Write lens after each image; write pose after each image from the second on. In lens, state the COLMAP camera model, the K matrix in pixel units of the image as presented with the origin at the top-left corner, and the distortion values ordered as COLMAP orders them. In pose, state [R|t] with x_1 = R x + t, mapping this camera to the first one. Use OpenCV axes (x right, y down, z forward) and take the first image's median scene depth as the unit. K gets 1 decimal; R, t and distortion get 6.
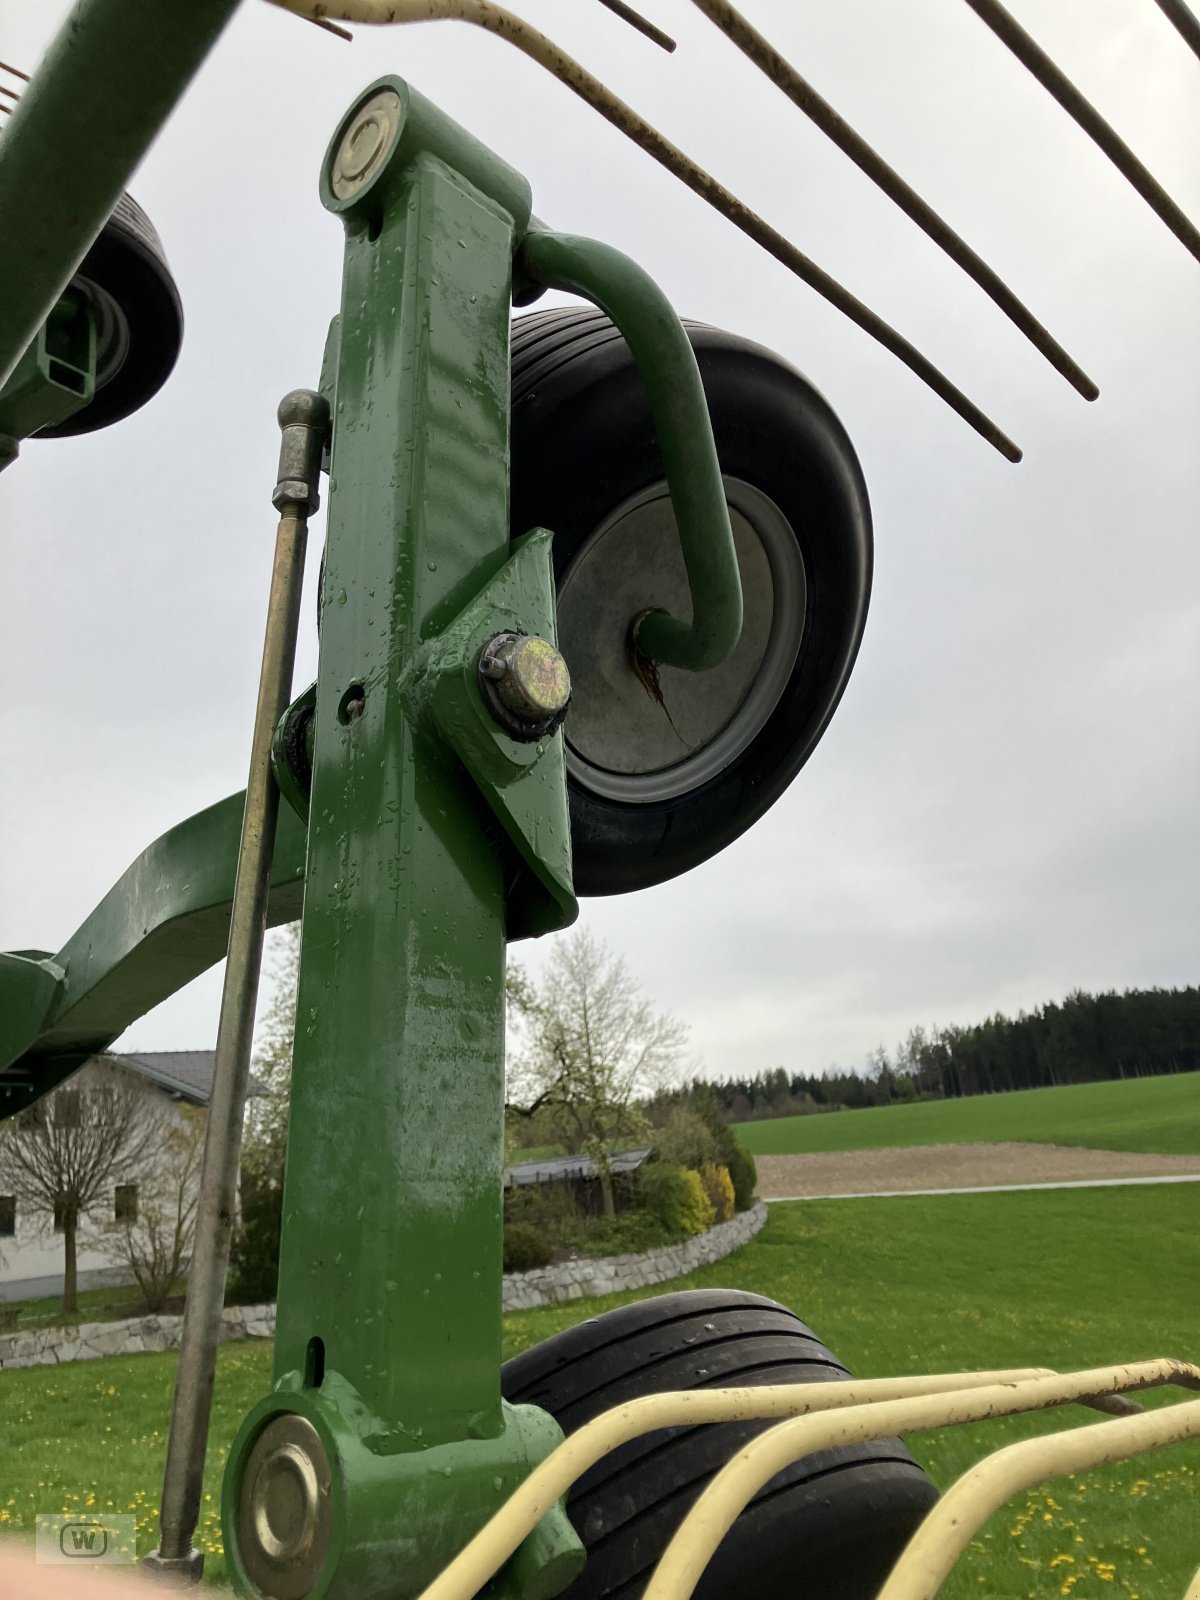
lens RADIAL K [[1316.0, 0, 634.8], [0, 1316.0, 765.7], [0, 0, 1]] dist [0.007531, -0.006041]
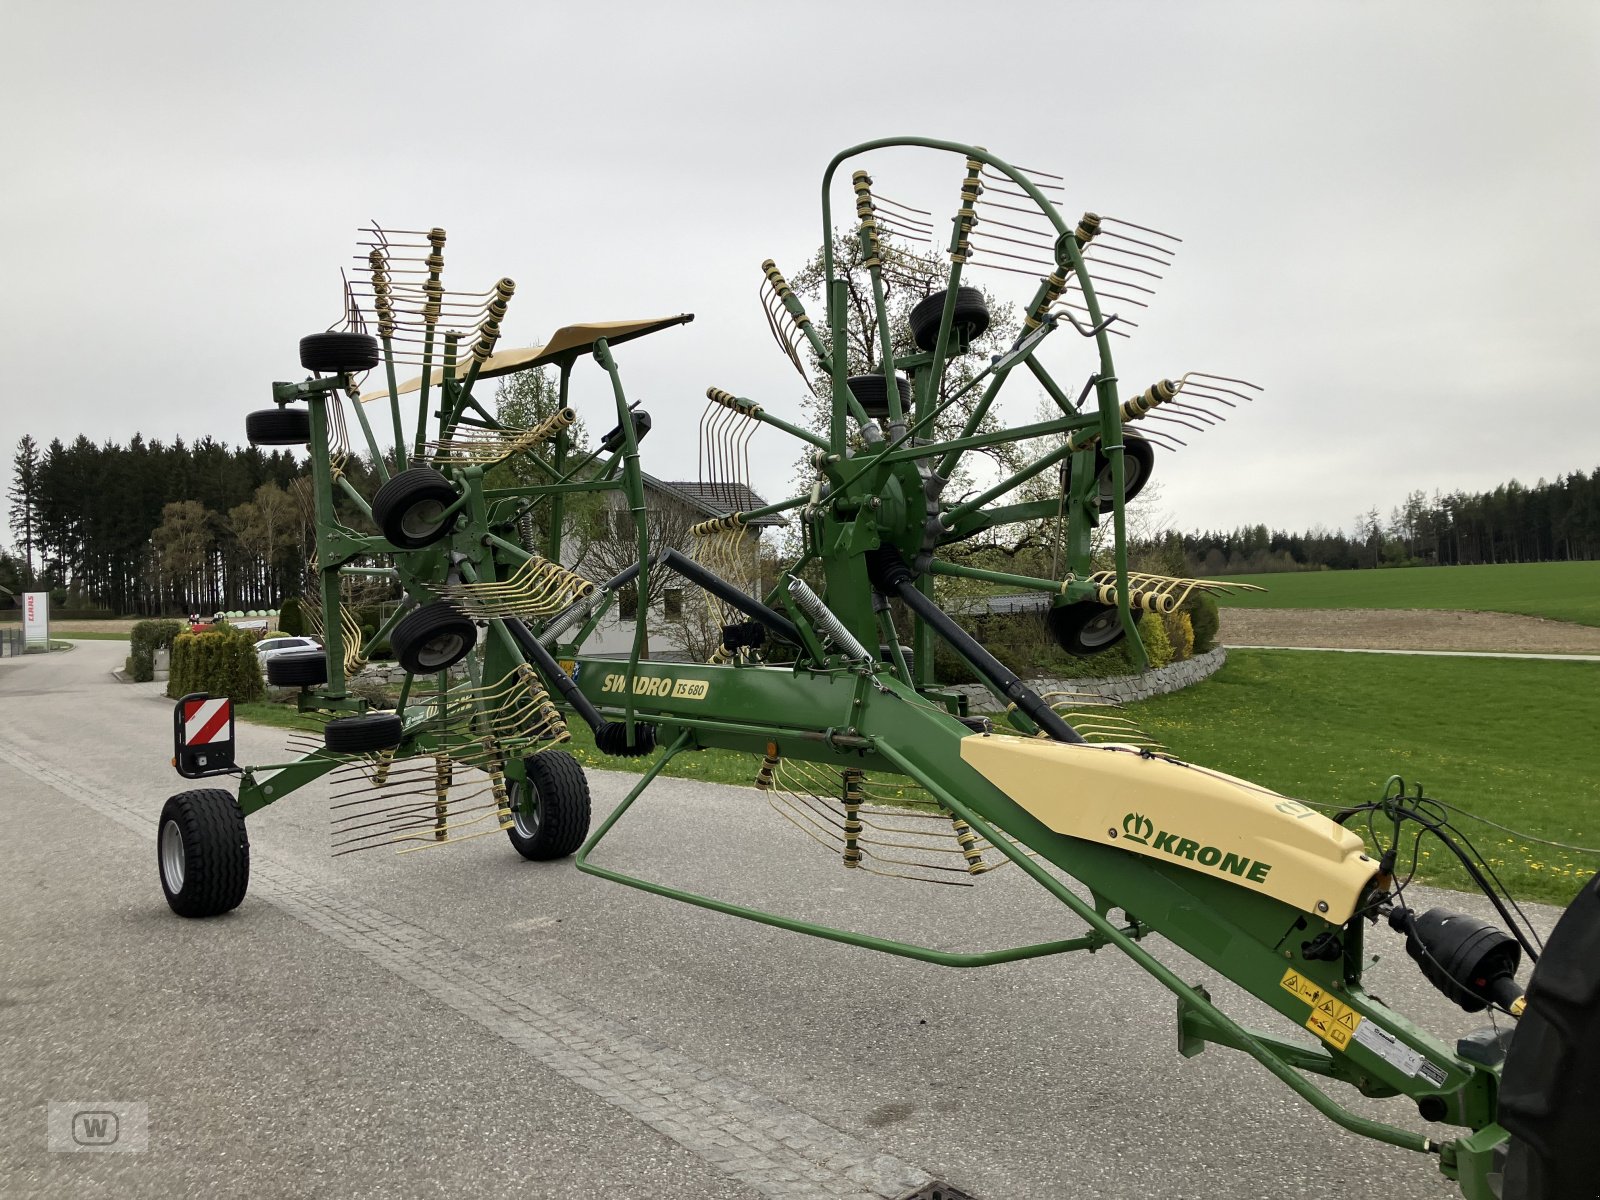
lens RADIAL K [[1316.0, 0, 790.0], [0, 1316.0, 594.3], [0, 0, 1]] dist [0.007531, -0.006041]
pose [[0.970685, 0.070029, -0.229928, 0.000013], [-0.000999, 0.957781, 0.287496, -0.011644], [0.240354, -0.278838, 0.929774, -0.045947]]
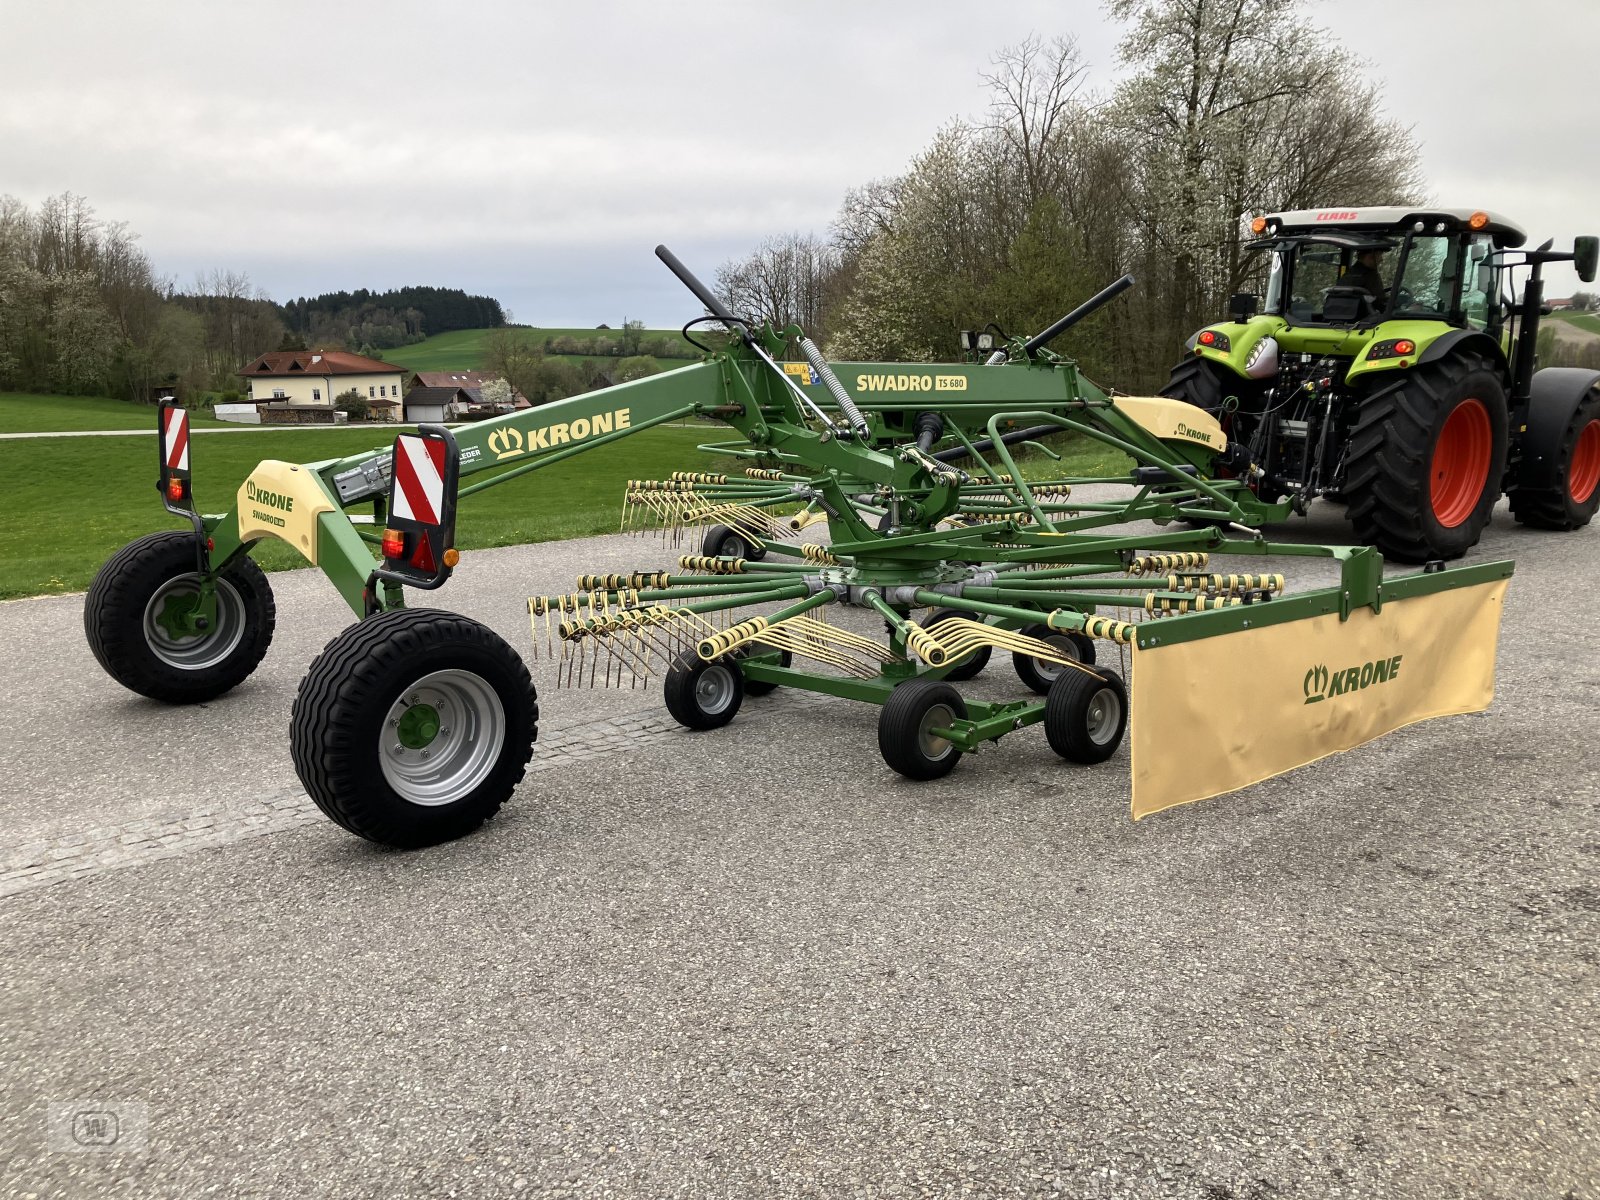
lens RADIAL K [[1316.0, 0, 791.2], [0, 1316.0, 602.5], [0, 0, 1]] dist [0.007531, -0.006041]
pose [[0.173423, -0.079298, 0.981650, -0.103781], [-0.298061, 0.945782, 0.129058, 0.016758], [-0.938661, -0.314973, 0.140385, 0.005026]]
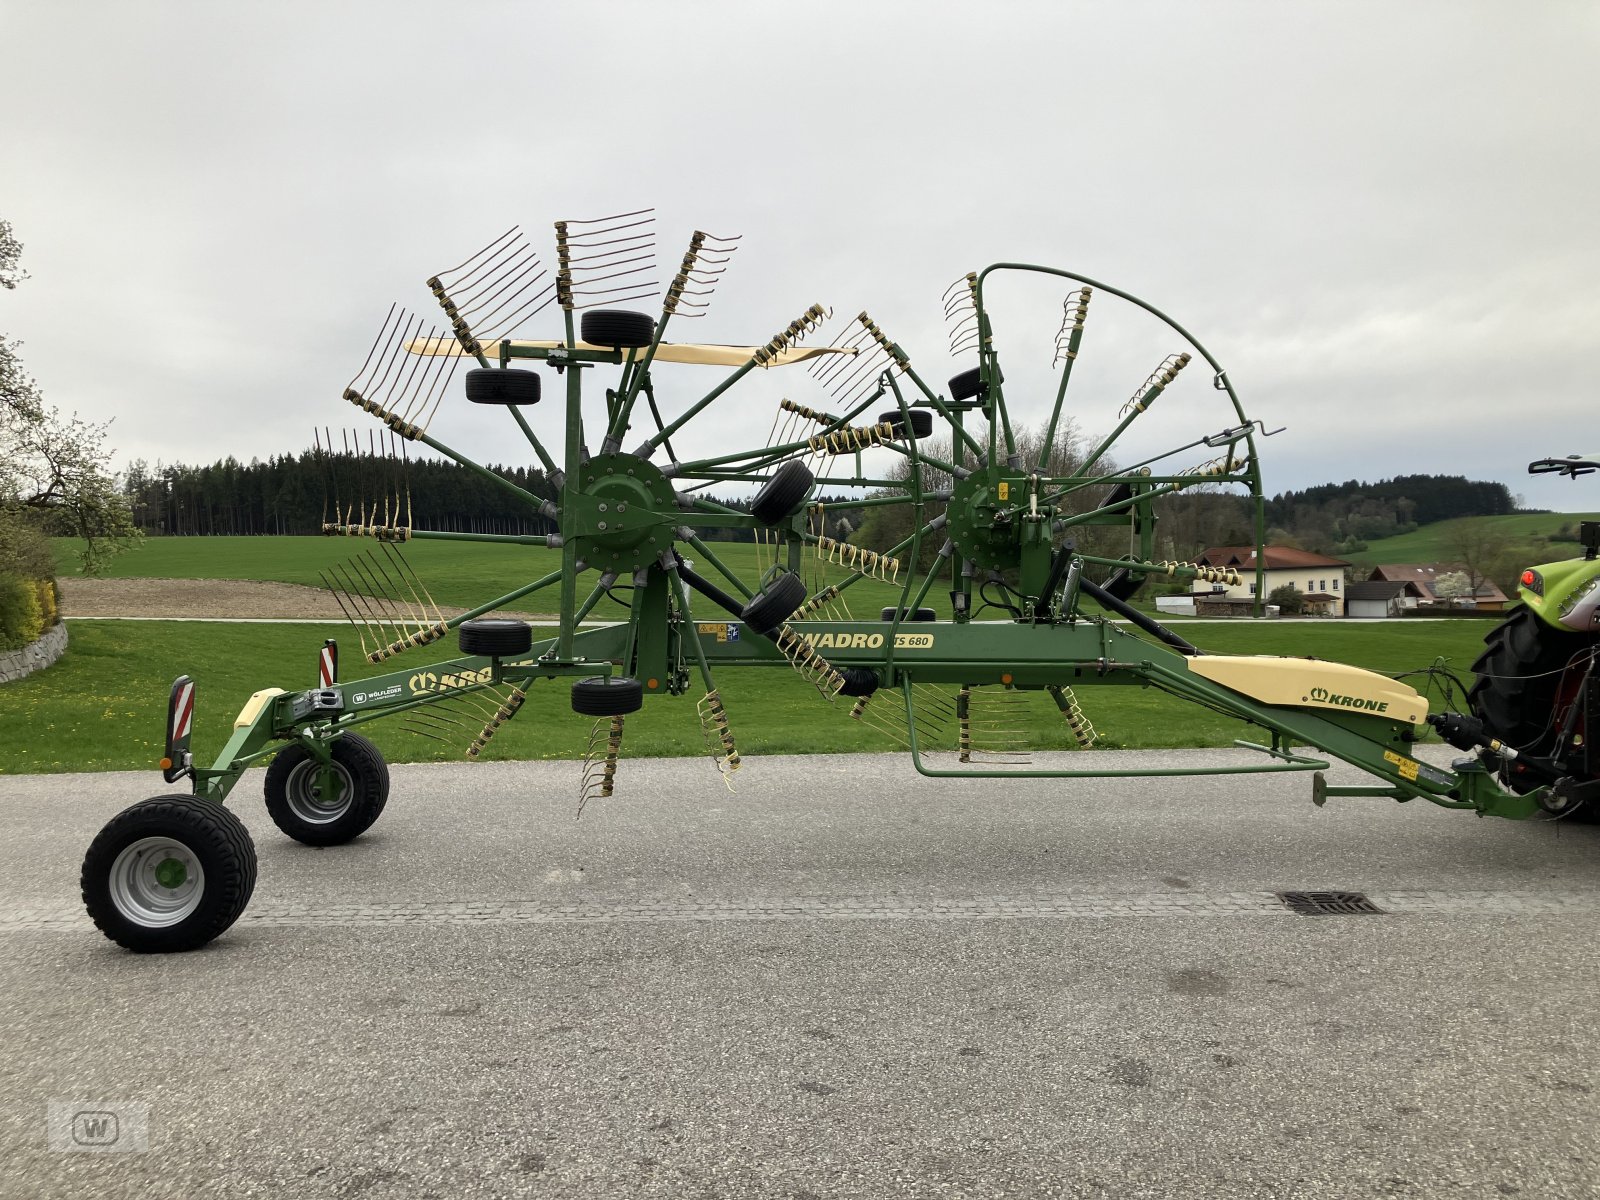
lens RADIAL K [[1316.0, 0, 785.5], [0, 1316.0, 602.9], [0, 0, 1]] dist [0.007531, -0.006041]
pose [[0.772151, 0.070139, 0.631556, -0.079937], [-0.245331, 0.949734, 0.194470, -0.005675], [-0.586170, -0.305100, 0.750546, -0.047300]]
